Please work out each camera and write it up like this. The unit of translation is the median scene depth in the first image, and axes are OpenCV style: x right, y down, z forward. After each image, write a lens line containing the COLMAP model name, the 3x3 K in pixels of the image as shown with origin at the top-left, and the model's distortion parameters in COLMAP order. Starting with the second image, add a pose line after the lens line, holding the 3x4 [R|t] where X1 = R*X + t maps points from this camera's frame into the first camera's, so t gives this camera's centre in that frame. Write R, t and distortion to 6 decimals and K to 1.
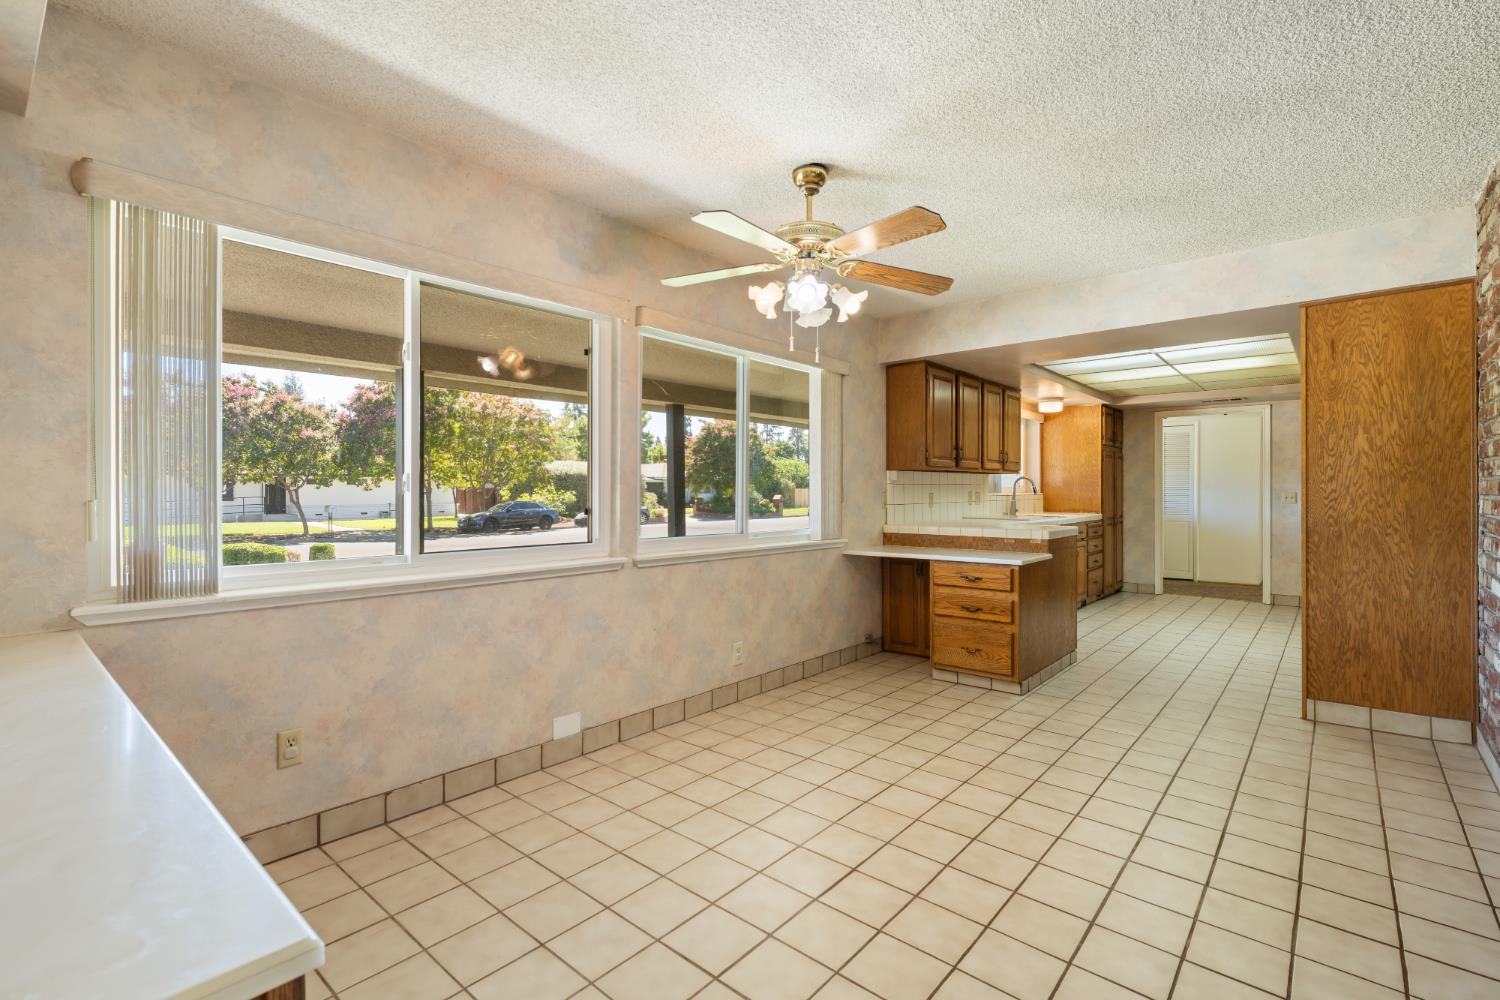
lens RADIAL K [[686.2, 0, 752.3], [0, 686.2, 492.2], [0, 0, 1]] dist [0.002962, -0.000104]
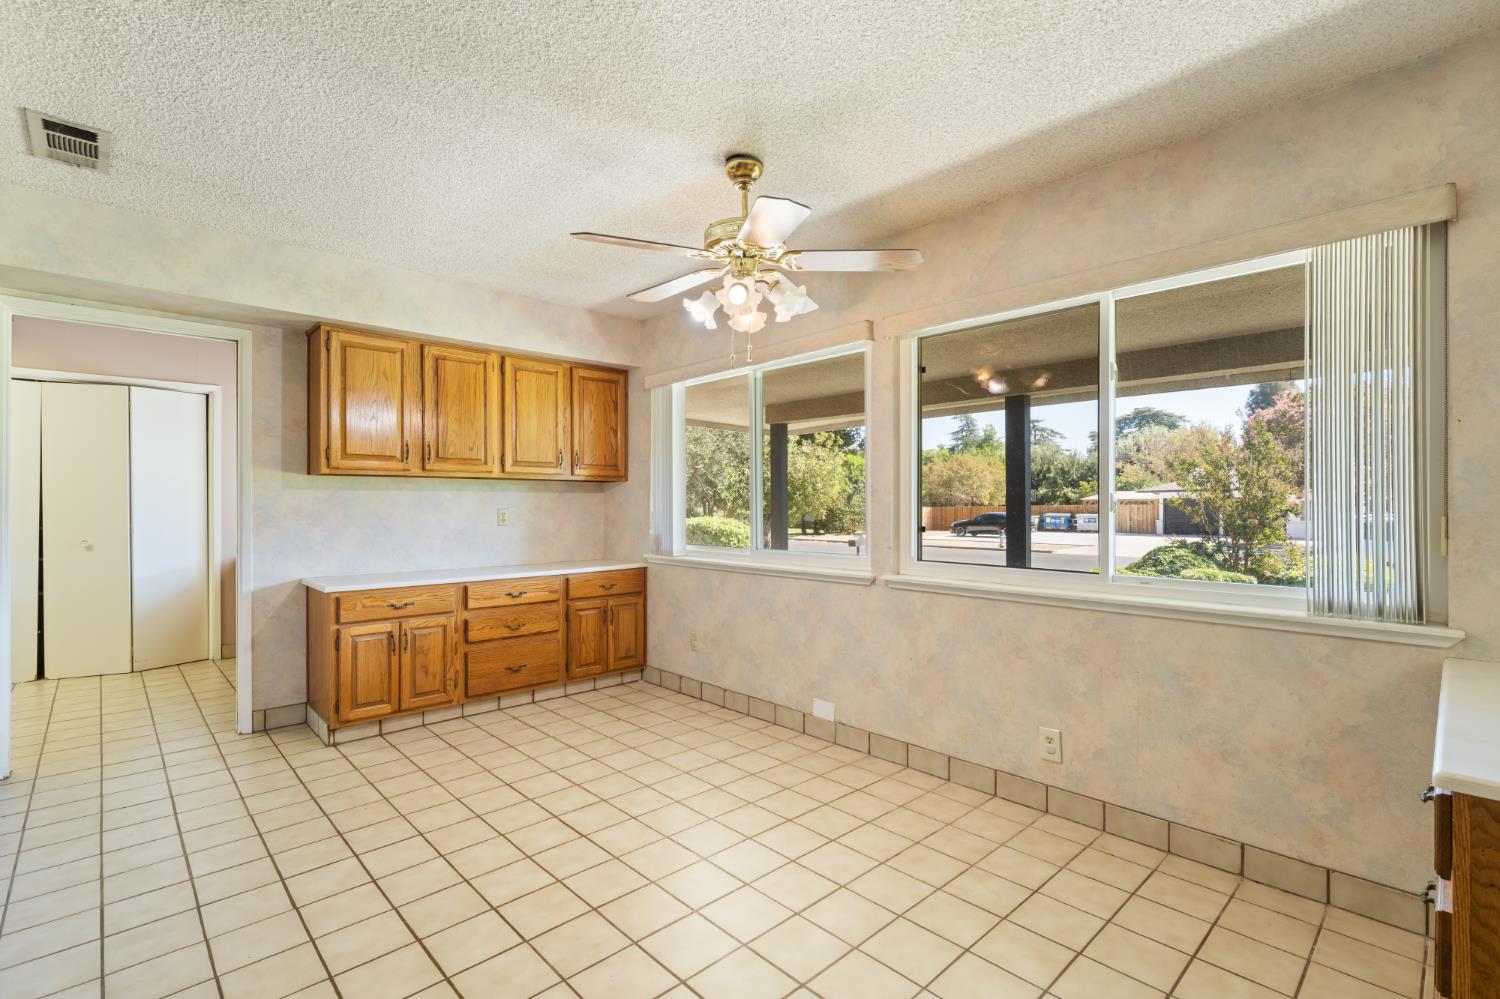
lens RADIAL K [[686.2, 0, 748.8], [0, 686.2, 502.7], [0, 0, 1]] dist [0.002962, -0.000104]
pose [[-0.113337, -0.008510, -0.993520, 0.534106], [-0.000347, 0.999964, -0.008525, -0.000726], [0.993557, -0.000621, -0.113336, 0.594456]]
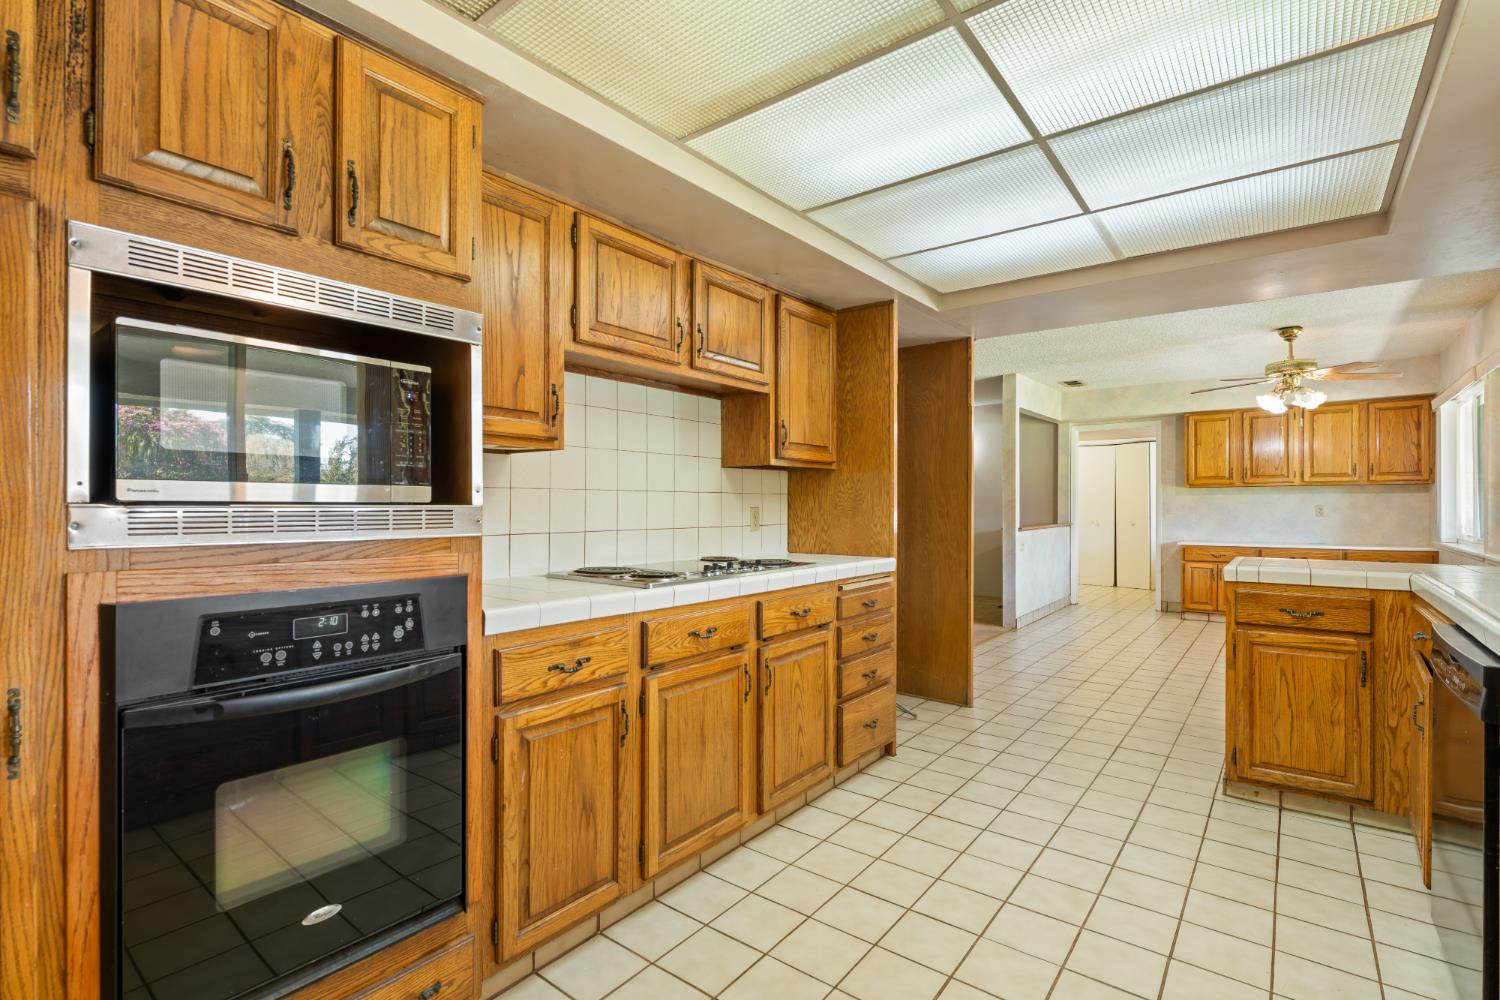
lens RADIAL K [[687.2, 0, 736.7], [0, 687.2, 505.1], [0, 0, 1]] dist [-0.003732, -0.000356]
pose [[-0.999604, 0.000906, -0.028116, 0.952811], [0.000908, 1.000000, -0.000060, -0.001218], [0.028116, -0.000085, -0.999605, 1.752079]]
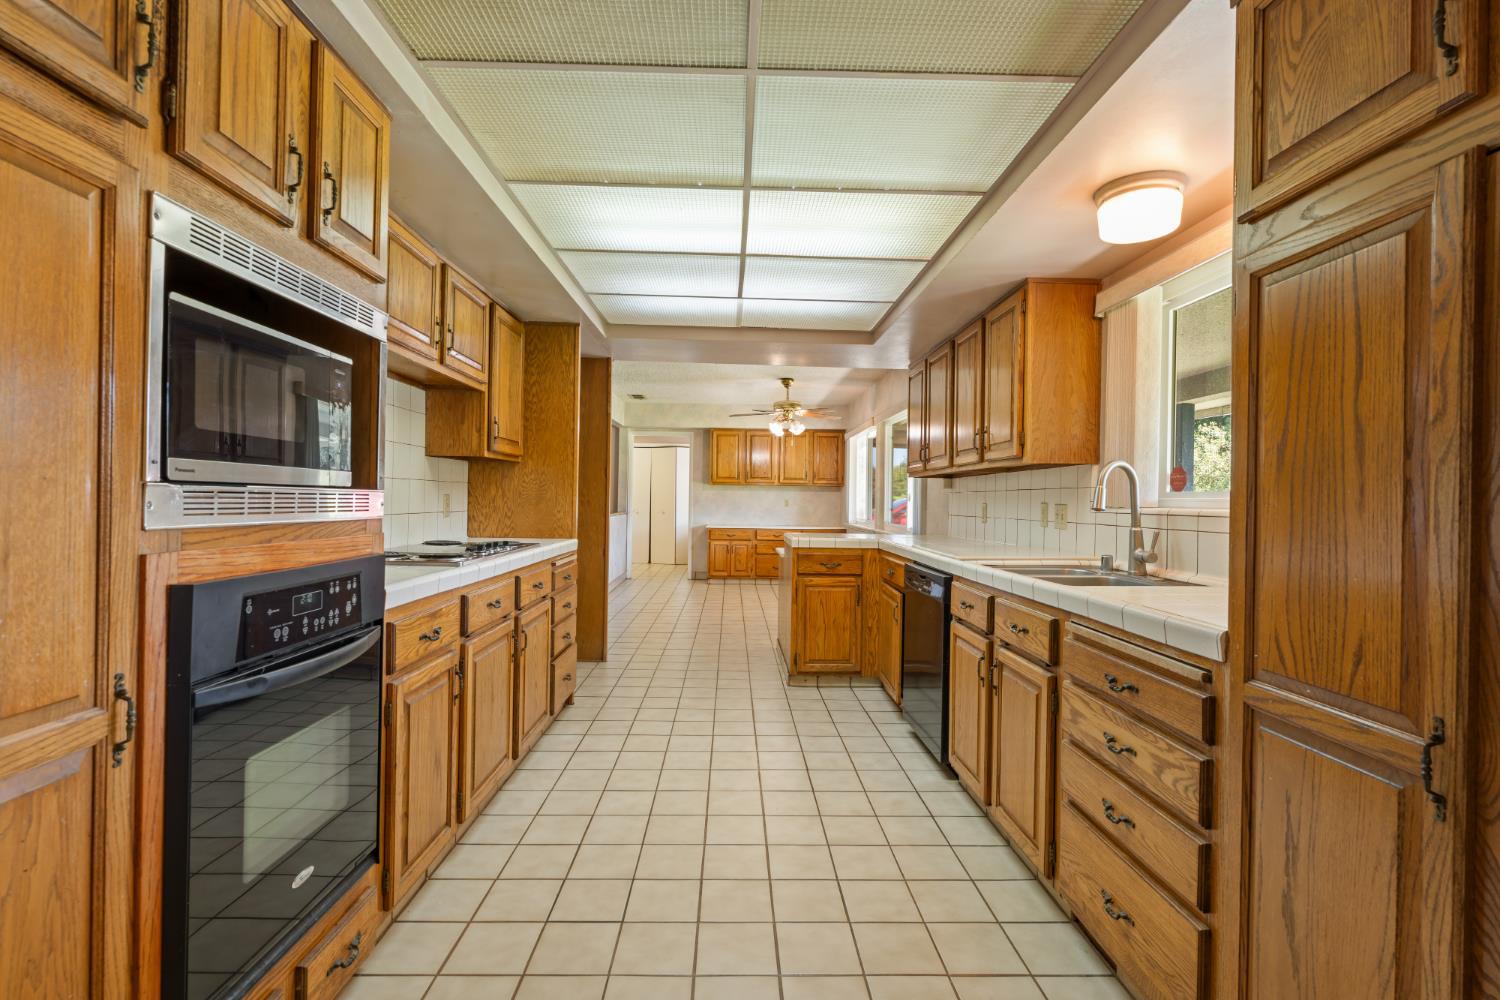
lens RADIAL K [[687.2, 0, 724.9], [0, 687.2, 495.6], [0, 0, 1]] dist [-0.003732, -0.000356]
pose [[-0.758316, -0.014739, -0.651721, 1.249092], [-0.016060, 0.999863, -0.003925, 0.000662], [0.651690, 0.007490, -0.758449, 1.827888]]
